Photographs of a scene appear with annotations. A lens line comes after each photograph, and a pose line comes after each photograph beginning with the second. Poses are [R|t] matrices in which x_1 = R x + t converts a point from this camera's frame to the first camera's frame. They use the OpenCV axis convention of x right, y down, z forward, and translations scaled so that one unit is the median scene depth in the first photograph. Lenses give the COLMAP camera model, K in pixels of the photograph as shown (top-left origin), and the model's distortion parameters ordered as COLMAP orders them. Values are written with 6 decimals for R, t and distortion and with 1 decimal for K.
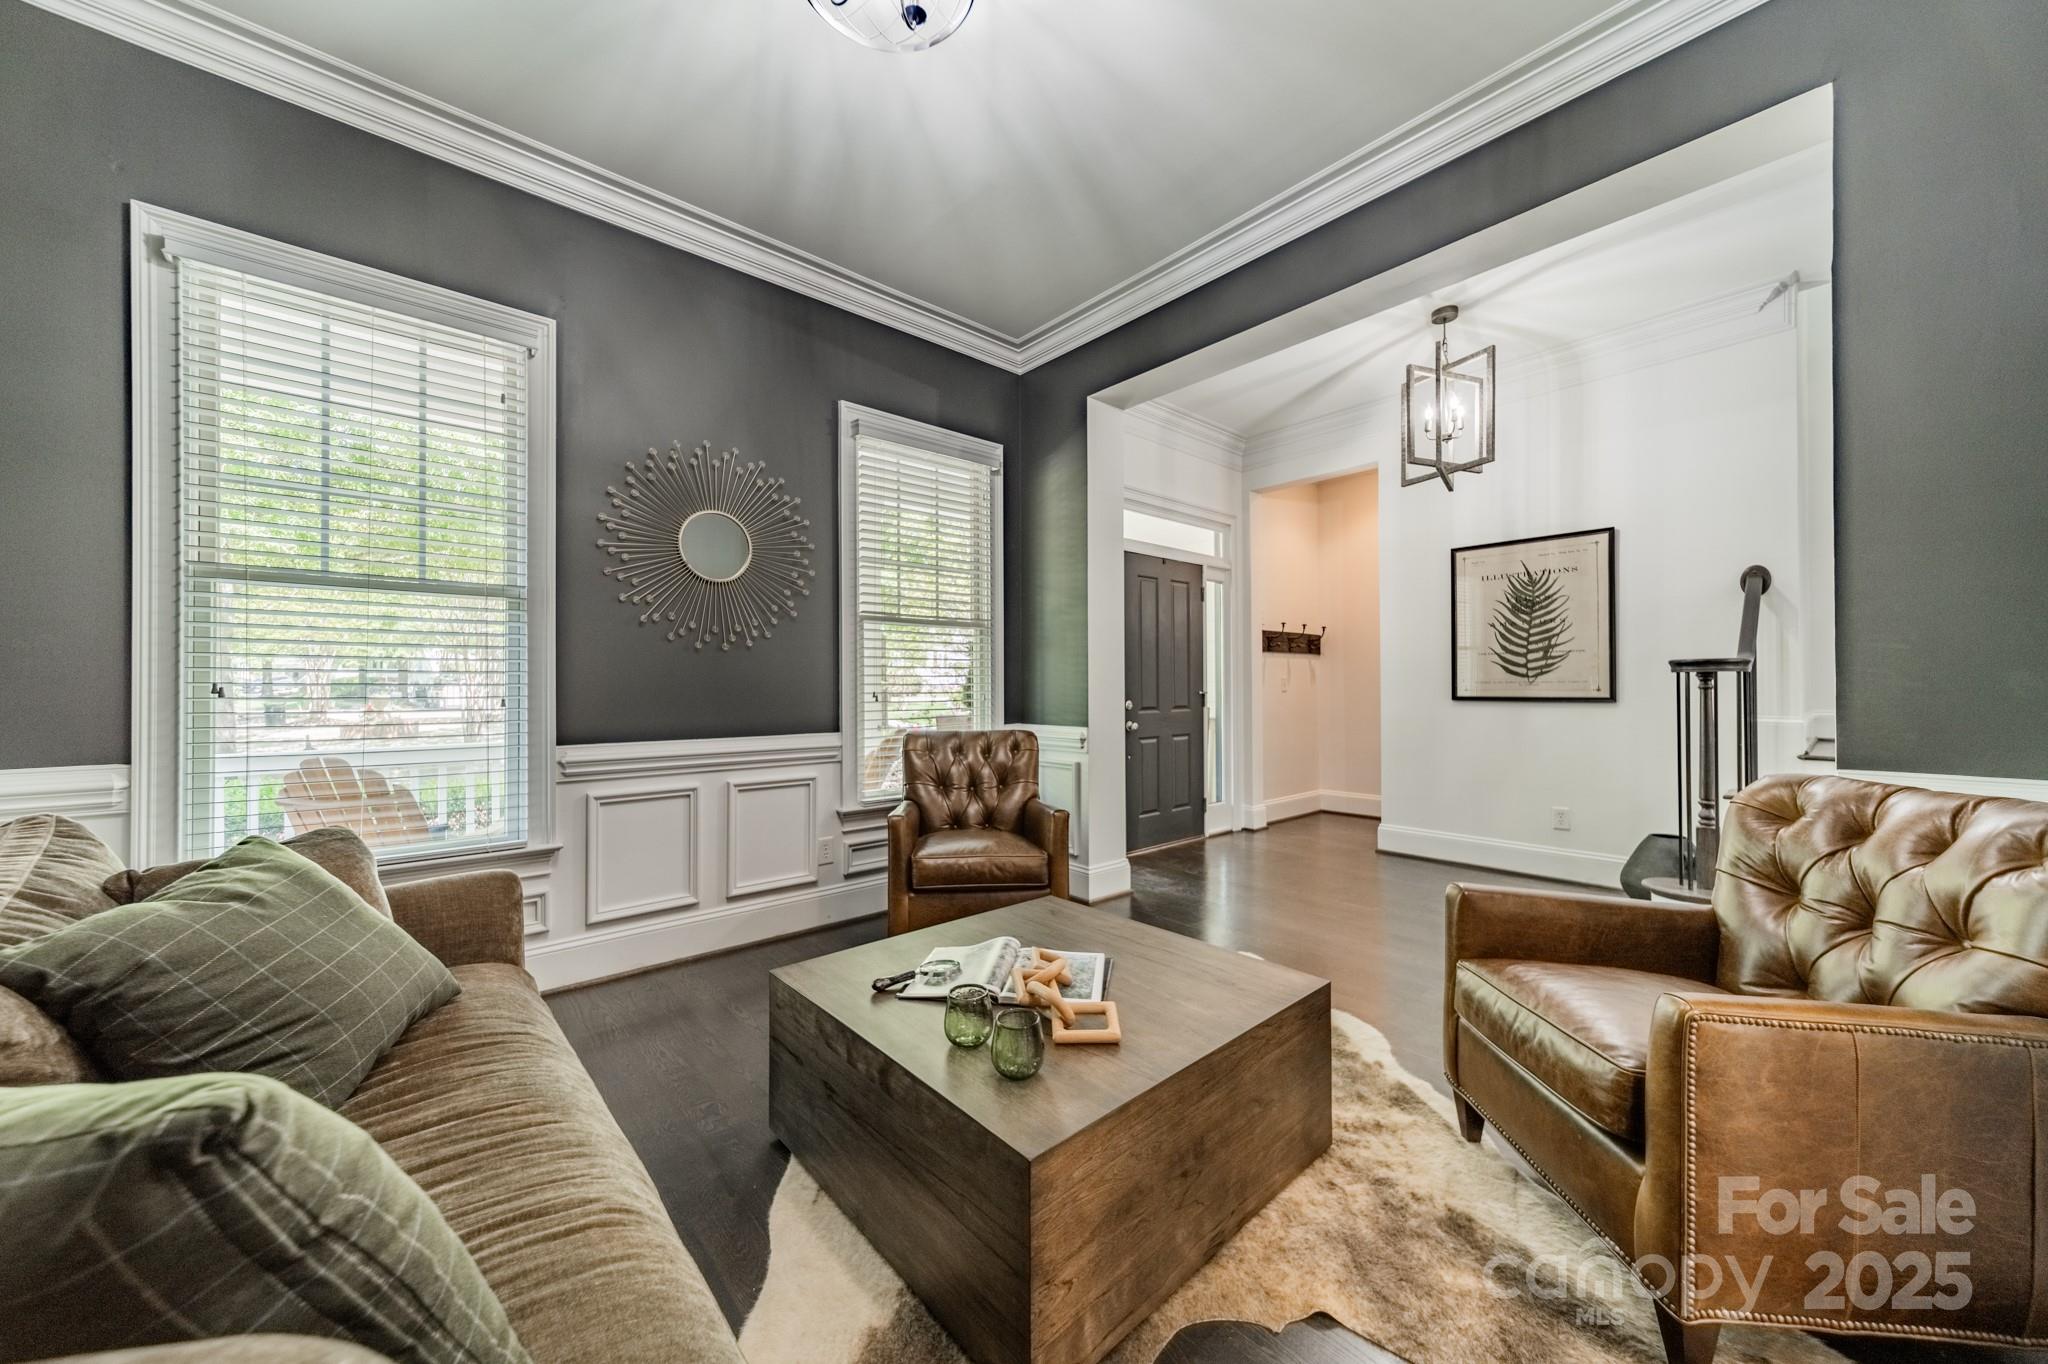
lens RADIAL K [[728.9, 0, 1038.9], [0, 728.9, 680.0], [0, 0, 1]] dist [0.007327, 0.000534]
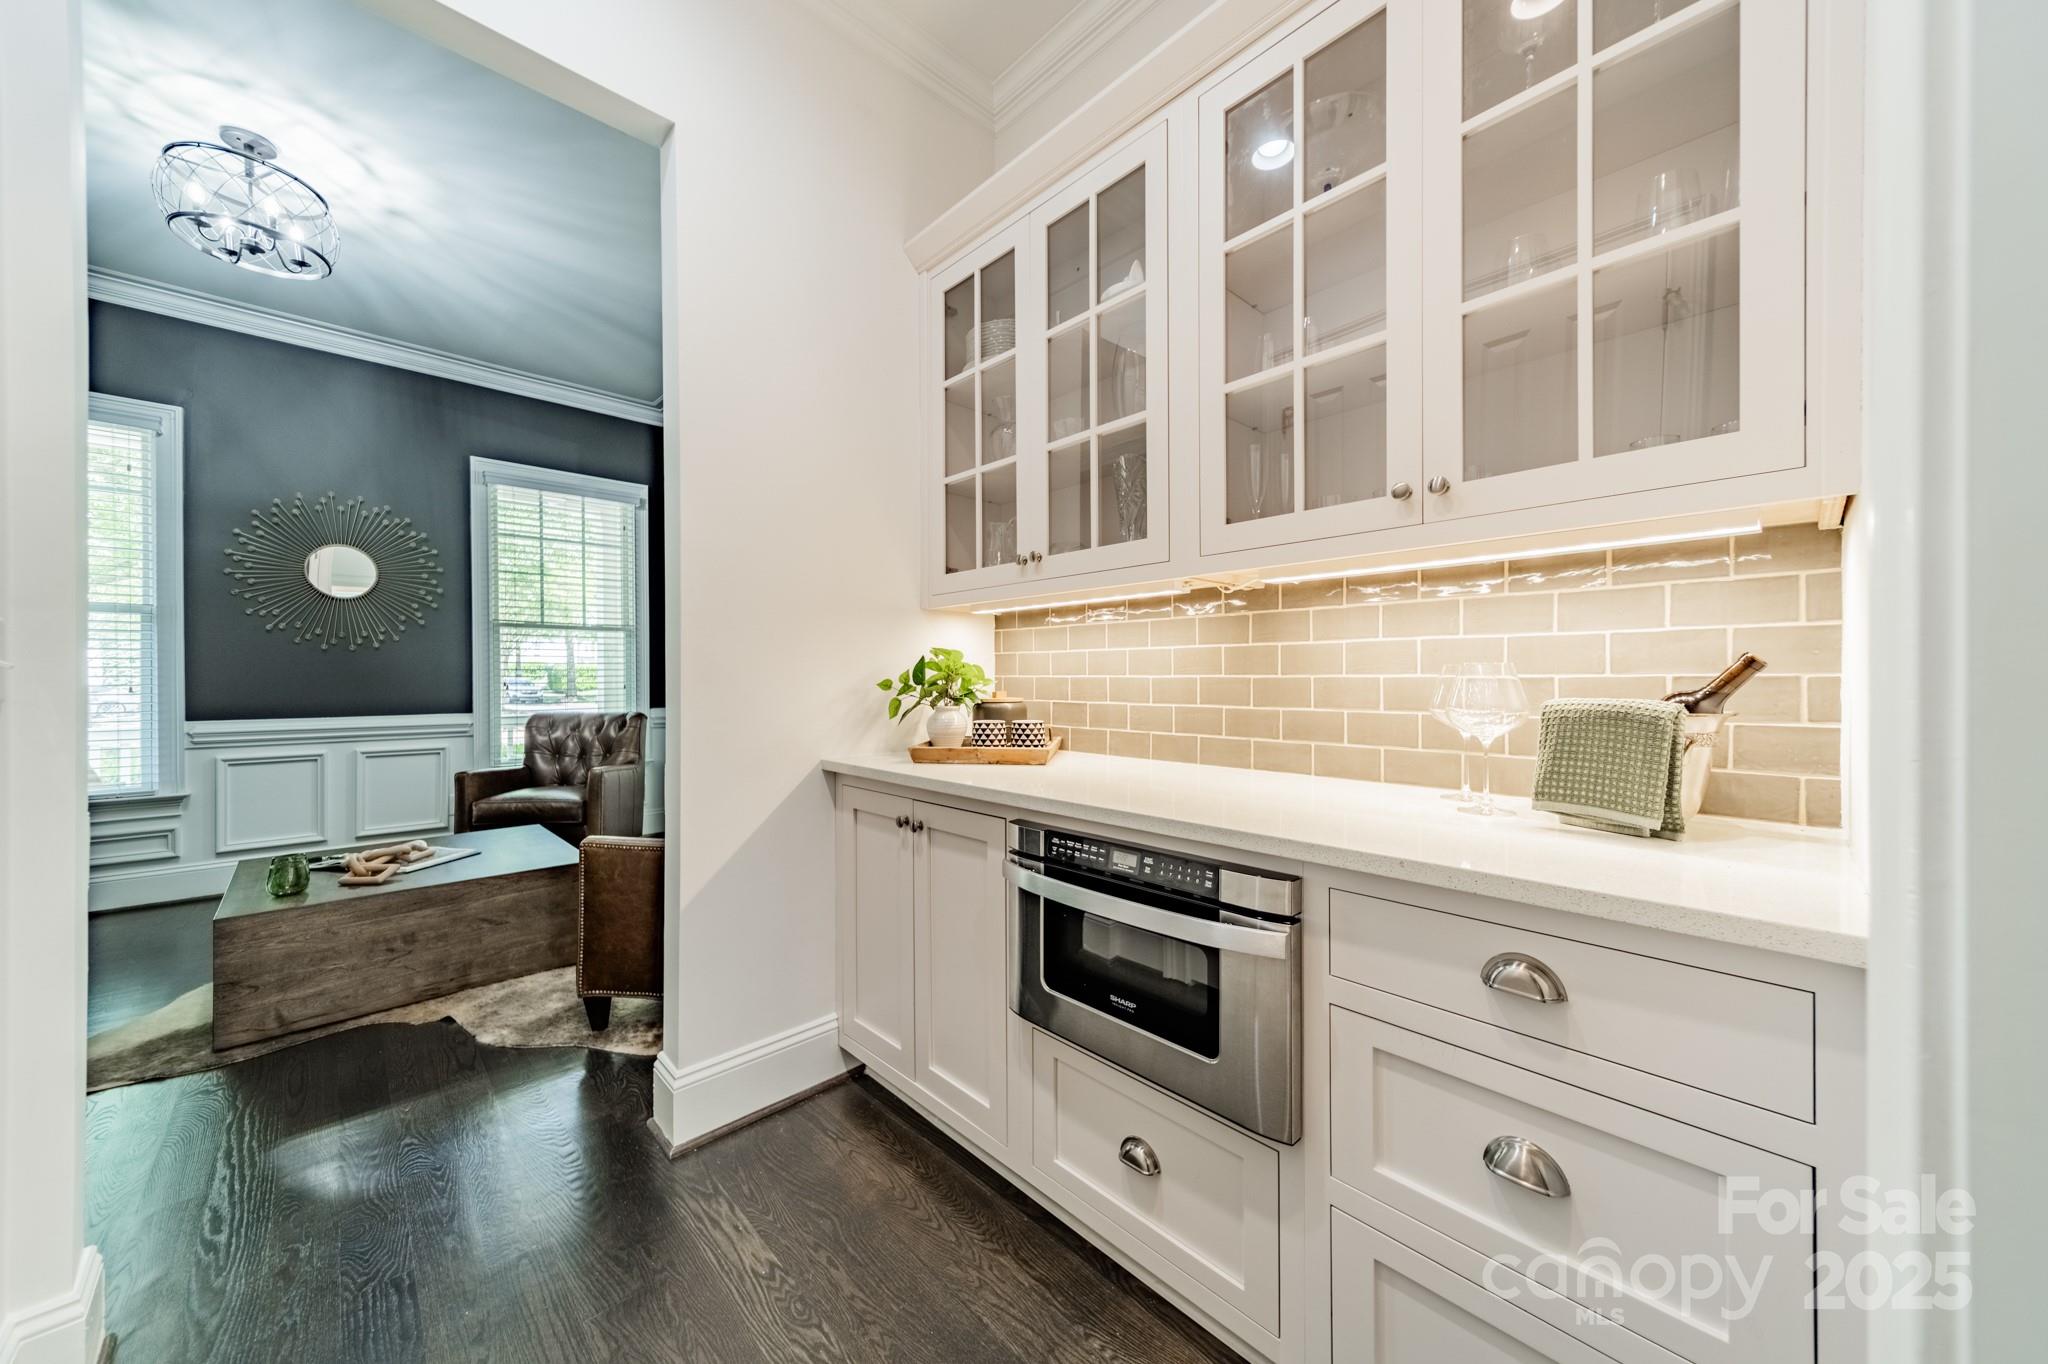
lens RADIAL K [[728.9, 0, 1021.5], [0, 728.9, 677.0], [0, 0, 1]] dist [0.007327, 0.000534]
pose [[0.999241, 0.001618, 0.038930, 0.726076], [-0.001874, 0.999977, 0.006535, -0.003478], [-0.038919, -0.006603, 0.999221, -0.370387]]
